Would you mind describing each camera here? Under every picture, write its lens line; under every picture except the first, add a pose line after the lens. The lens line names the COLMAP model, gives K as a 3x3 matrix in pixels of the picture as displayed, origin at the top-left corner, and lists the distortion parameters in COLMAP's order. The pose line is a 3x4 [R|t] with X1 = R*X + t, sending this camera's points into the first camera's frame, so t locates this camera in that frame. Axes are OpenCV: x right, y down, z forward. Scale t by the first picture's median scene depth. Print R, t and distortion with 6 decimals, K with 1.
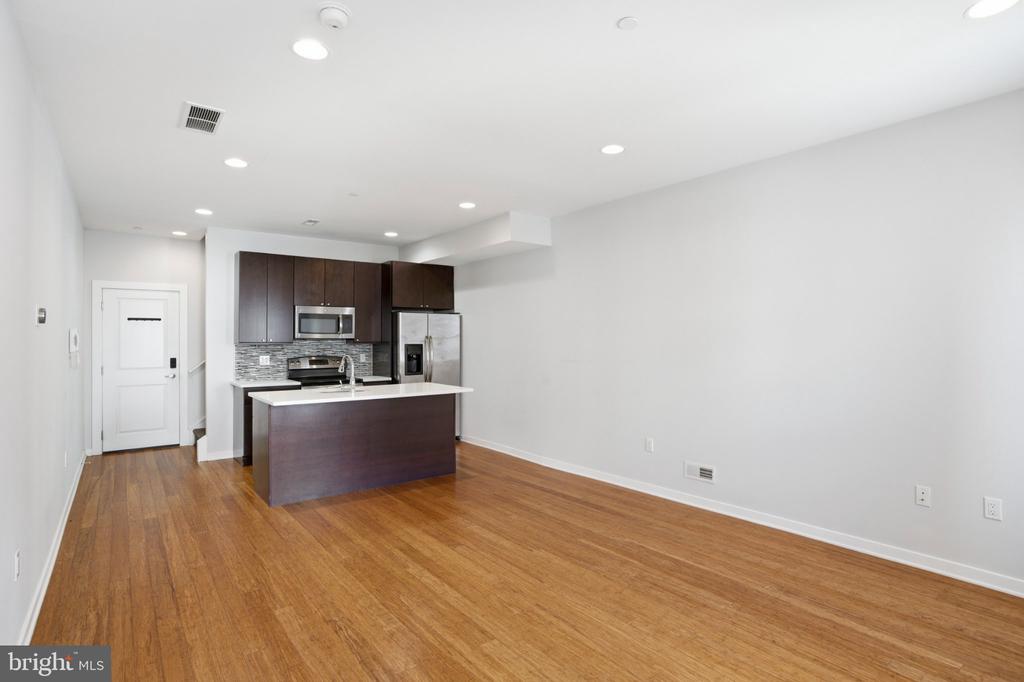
lens RADIAL K [[505.6, 0, 489.8], [0, 505.6, 334.8], [0, 0, 1]] dist [-0.012385, 0.002672]
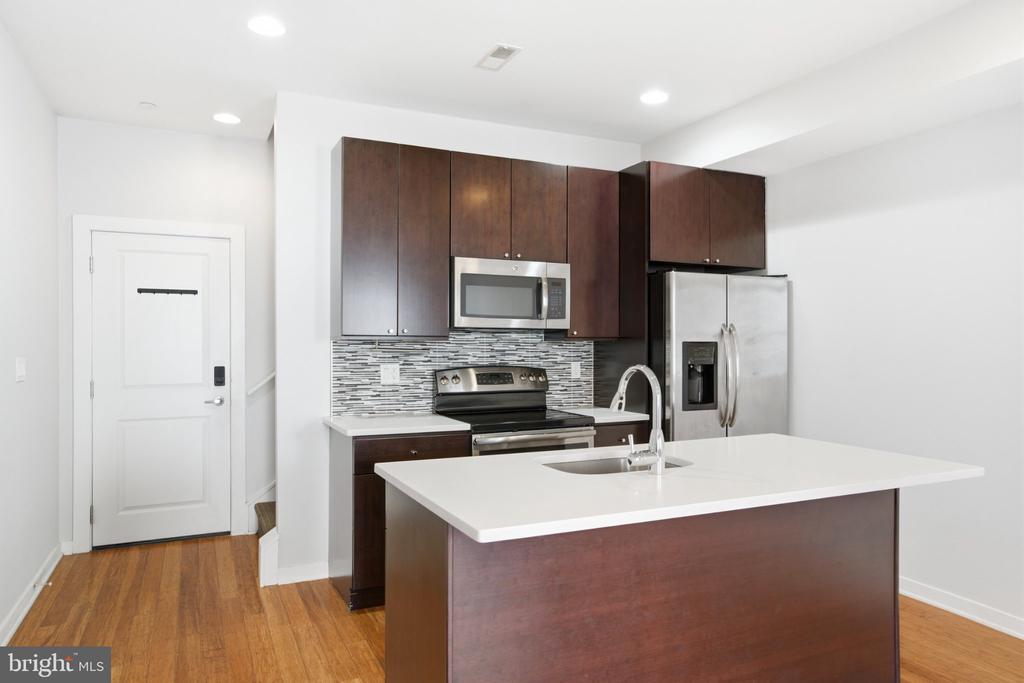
lens RADIAL K [[684.5, 0, 513.7], [0, 684.5, 342.5], [0, 0, 1]] dist [0.008787, -0.003525]
pose [[0.982149, 0.005195, -0.188032, -0.199665], [-0.003331, 0.999942, 0.010228, 0.013299], [0.188074, -0.009419, 0.982110, 0.366976]]
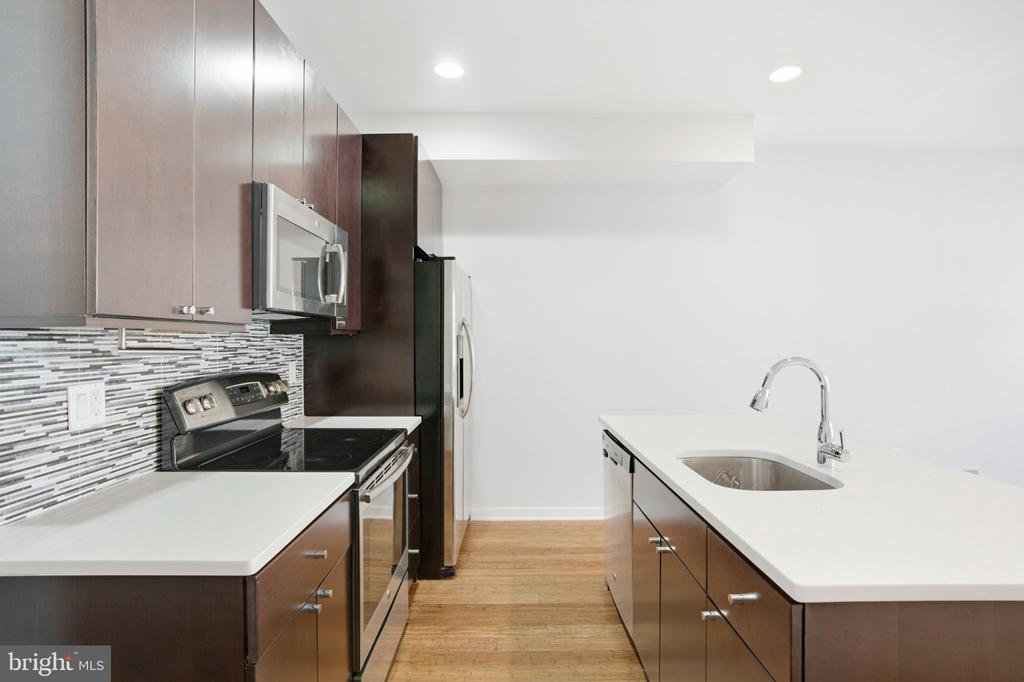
lens RADIAL K [[505.6, 0, 514.6], [0, 505.6, 338.7], [0, 0, 1]] dist [-0.012385, 0.002672]
pose [[0.582703, -0.001495, 0.812684, -0.490883], [-0.002831, 0.999989, 0.003869, 0.020008], [-0.812680, -0.004555, 0.582692, 0.694959]]
